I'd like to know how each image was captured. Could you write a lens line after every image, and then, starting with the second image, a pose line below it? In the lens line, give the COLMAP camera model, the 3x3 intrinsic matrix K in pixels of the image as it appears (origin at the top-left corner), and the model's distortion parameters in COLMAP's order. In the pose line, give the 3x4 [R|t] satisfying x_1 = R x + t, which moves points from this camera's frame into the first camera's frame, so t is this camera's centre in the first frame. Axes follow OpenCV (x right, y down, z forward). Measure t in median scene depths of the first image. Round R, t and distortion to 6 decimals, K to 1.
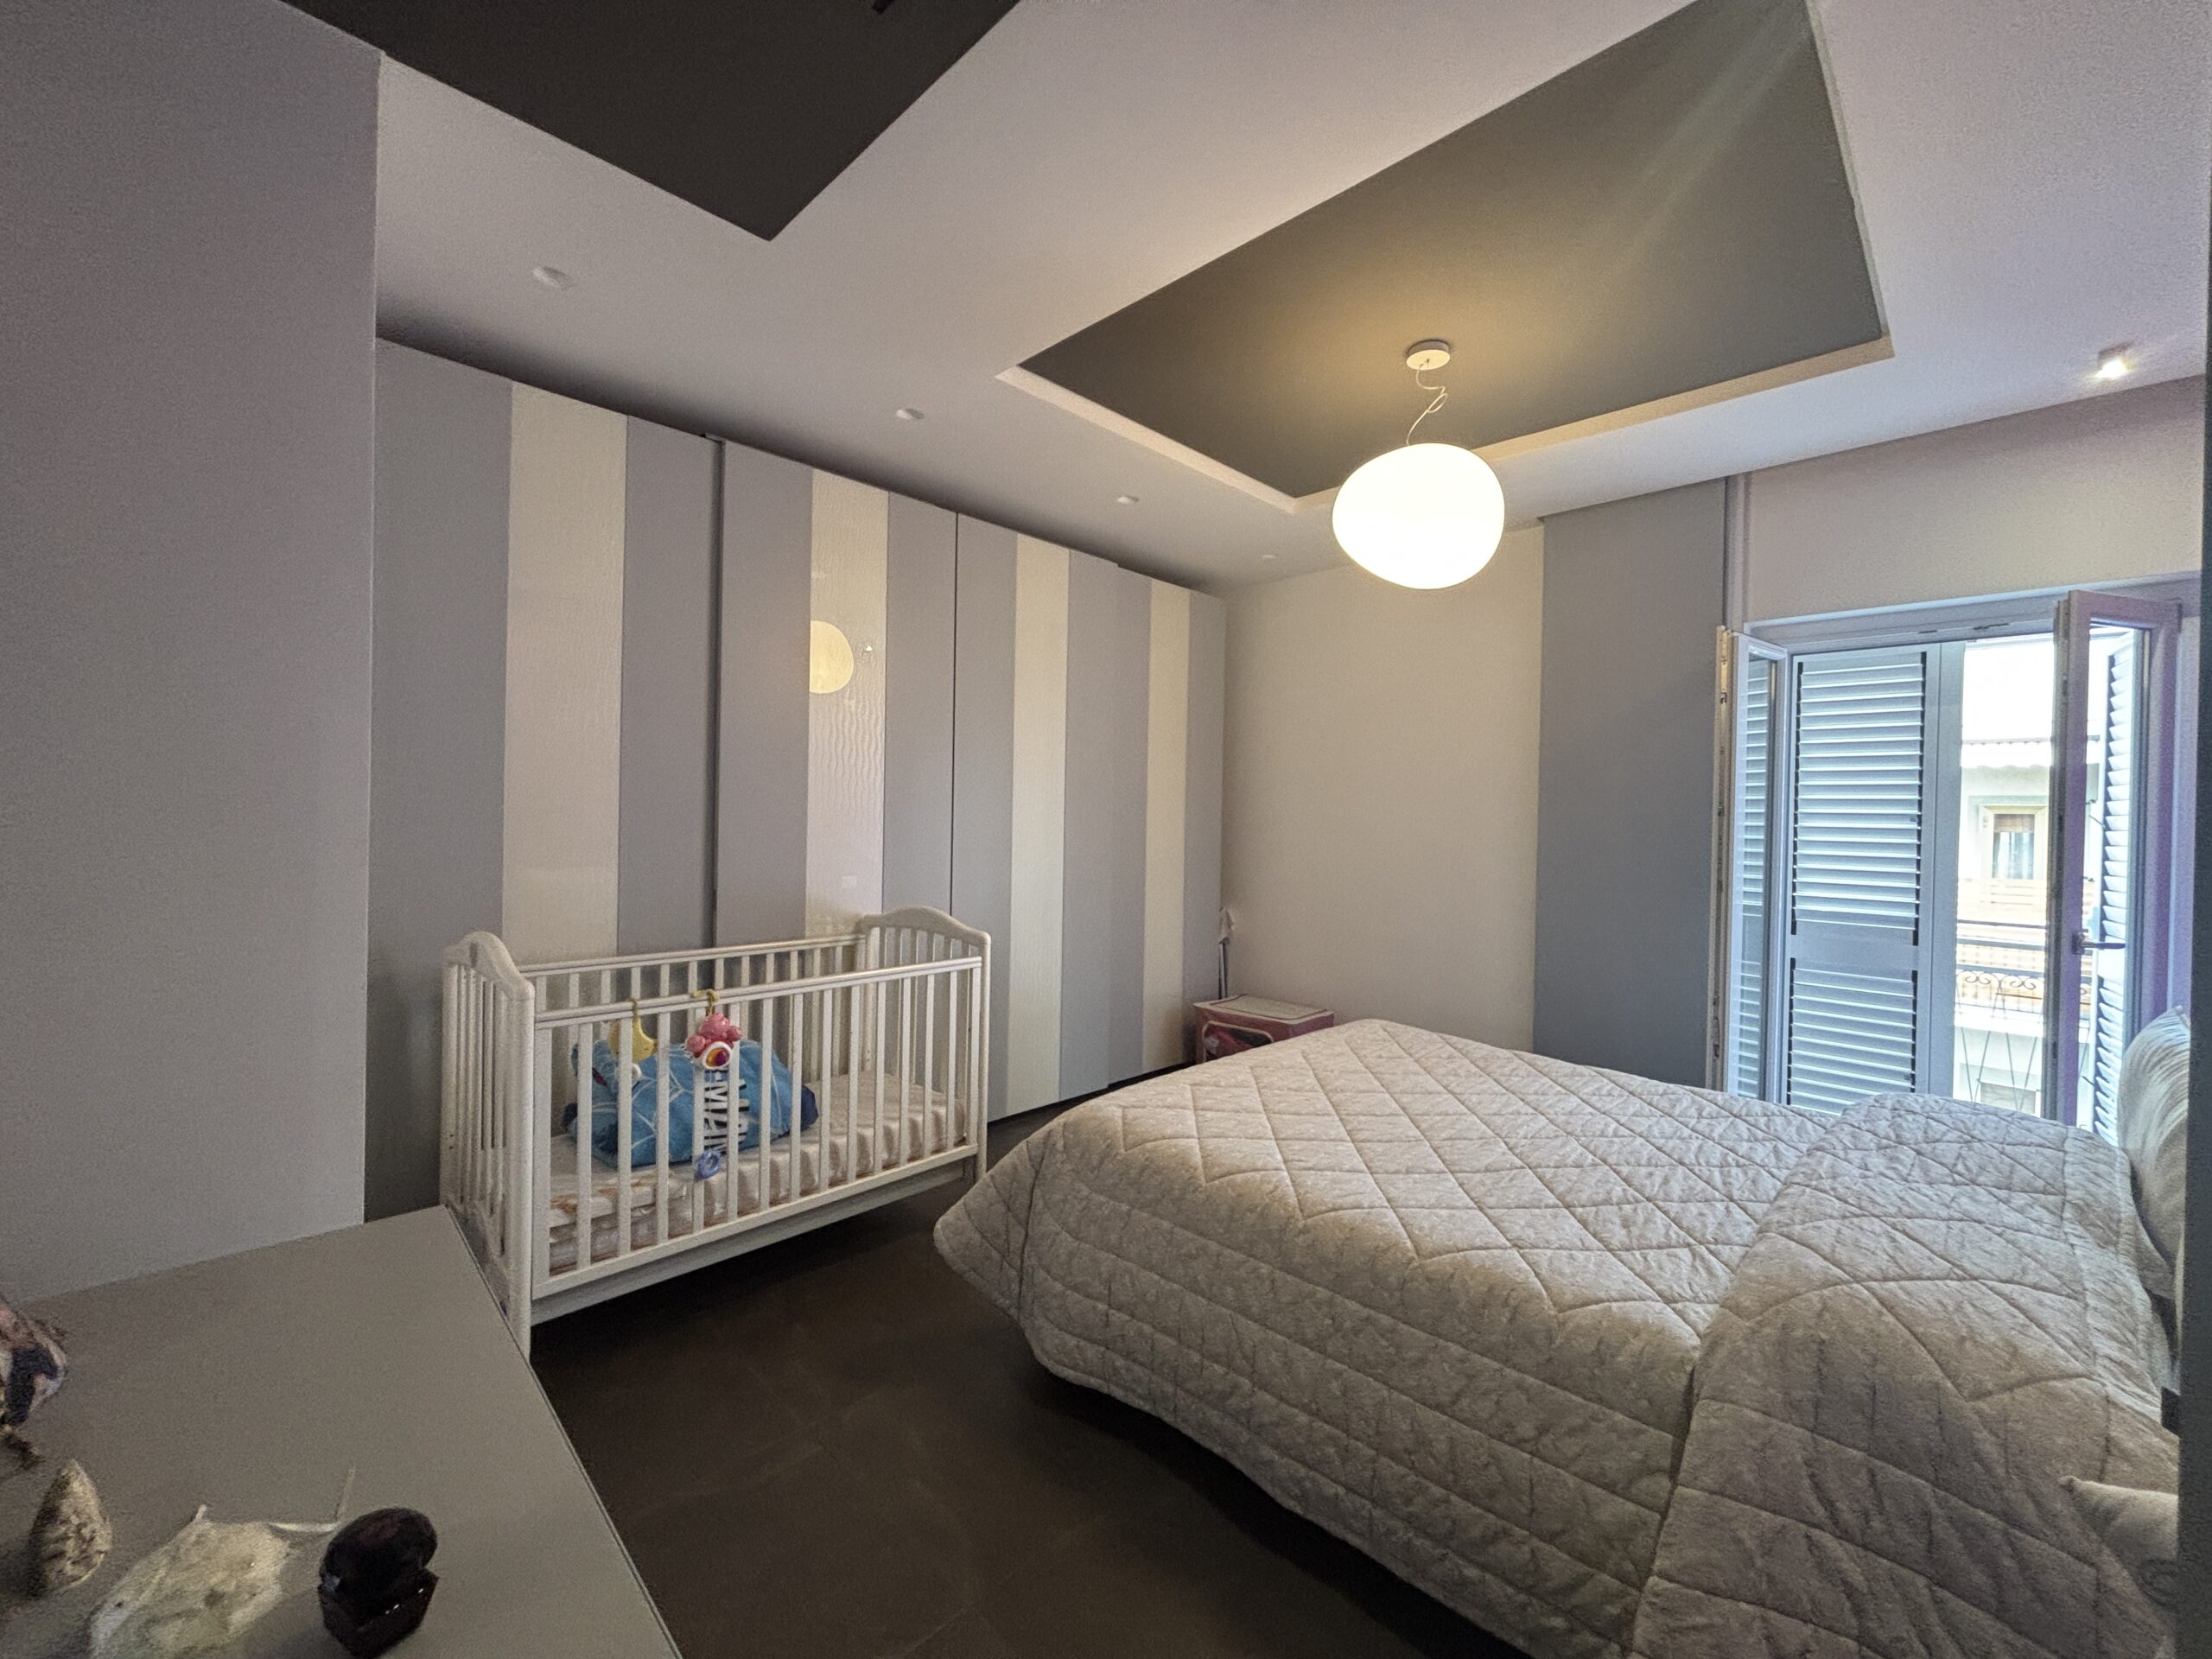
lens RADIAL K [[890.5, 0, 1113.2], [0, 890.5, 822.7], [0, 0, 1]] dist [-0.002078, 0.000078]
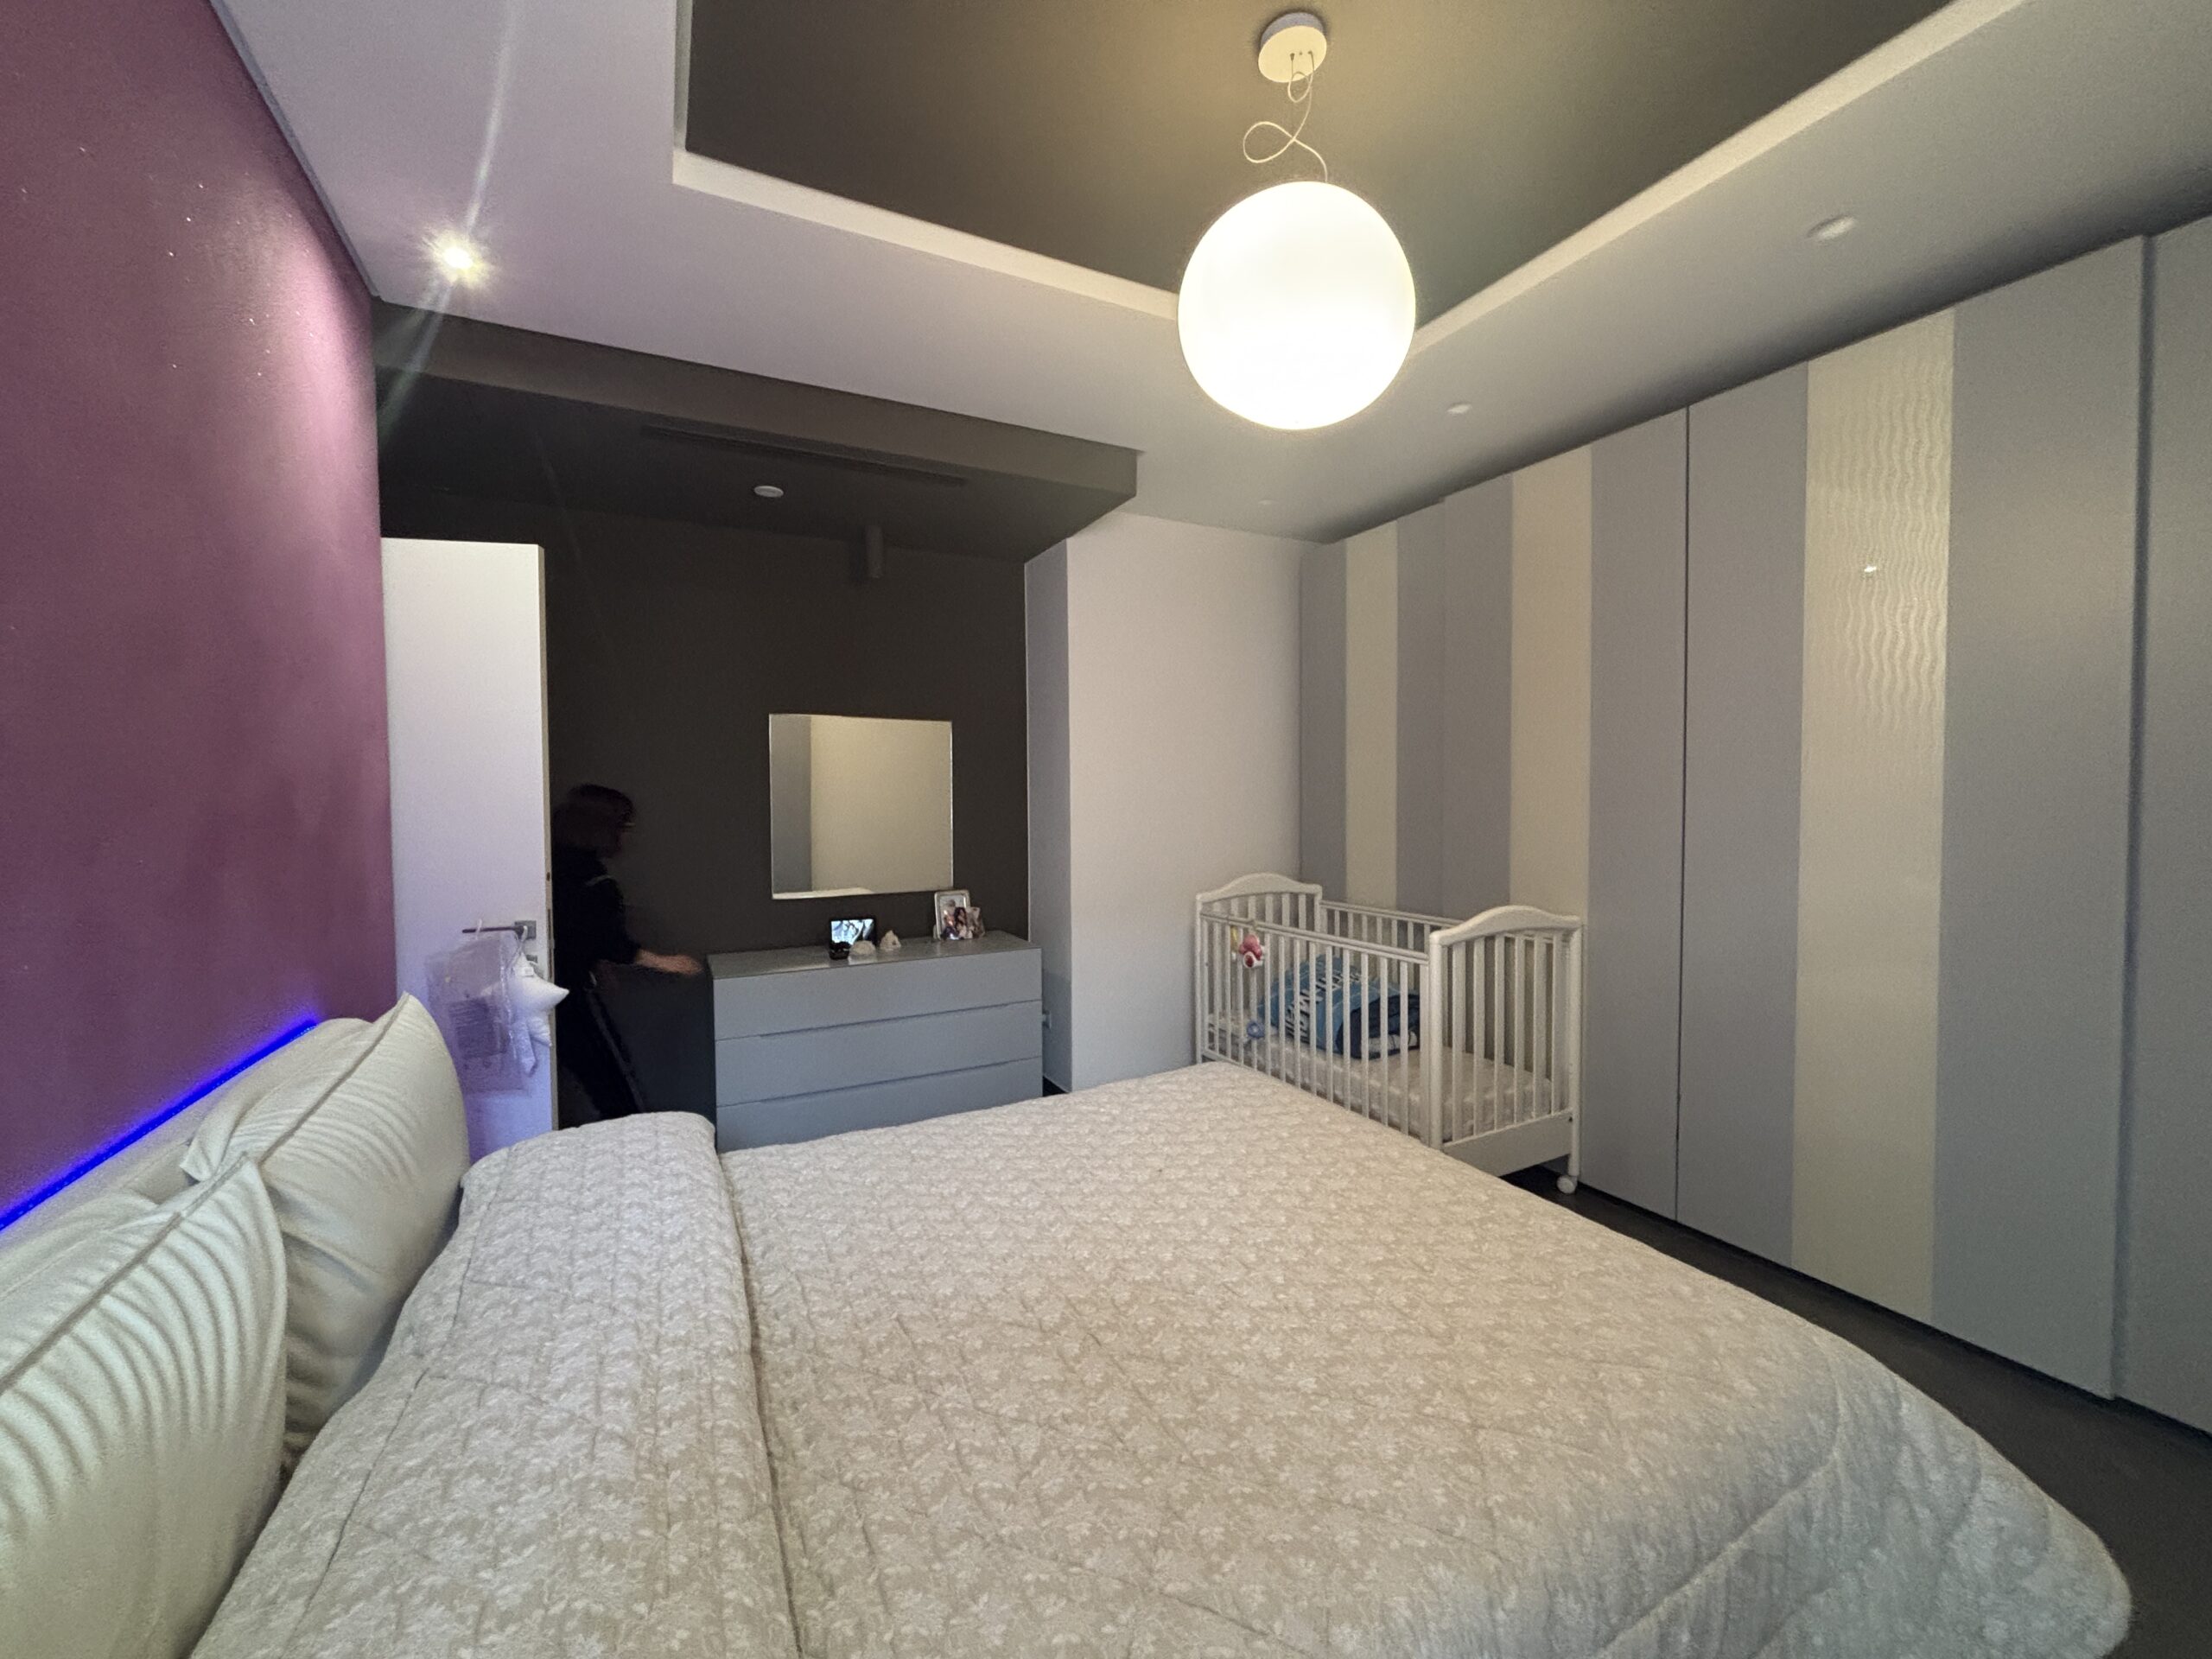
lens RADIAL K [[884.7, 0, 1109.2], [0, 884.7, 825.0], [0, 0, 1]] dist [-0.001163, -0.000504]
pose [[-0.311563, 0.015965, -0.950091, 0.913828], [-0.002760, 0.999839, 0.017707, -0.007198], [0.950221, 0.008139, -0.311469, 1.013322]]
